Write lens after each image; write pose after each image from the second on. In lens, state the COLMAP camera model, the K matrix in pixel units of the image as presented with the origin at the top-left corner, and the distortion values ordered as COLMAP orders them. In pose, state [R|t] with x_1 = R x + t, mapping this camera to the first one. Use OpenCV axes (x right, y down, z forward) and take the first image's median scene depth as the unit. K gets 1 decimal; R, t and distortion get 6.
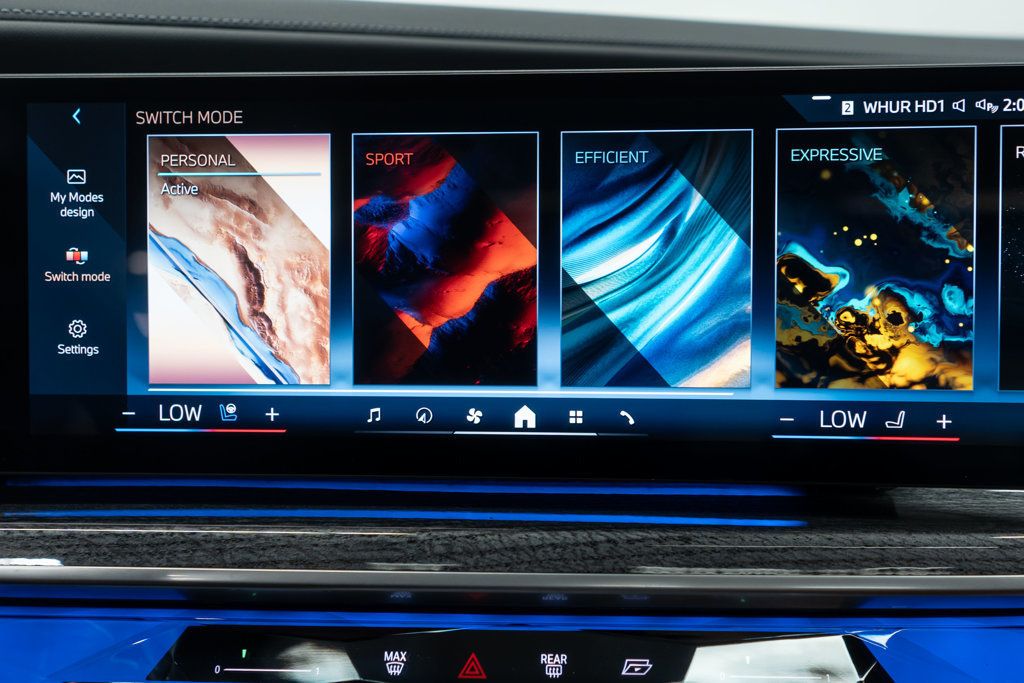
lens RADIAL K [[1272.4, 0, 512.0], [0, 1272.4, 341.5], [0, 0, 1]] dist [-0.008081, 0.005146]
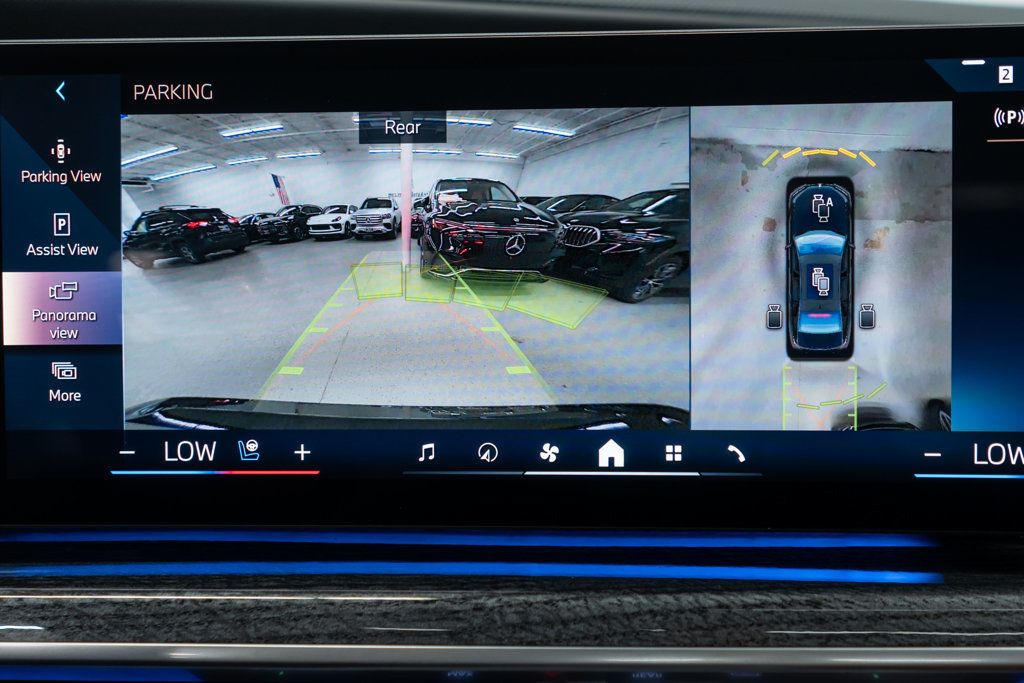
lens RADIAL K [[1272.4, 0, 512.0], [0, 1272.4, 341.5], [0, 0, 1]] dist [-0.008081, 0.005146]
pose [[0.999883, -0.007599, 0.013305, -0.065818], [0.007578, 0.999970, 0.001621, -0.015239], [-0.013317, -0.001520, 0.999910, 0.182588]]
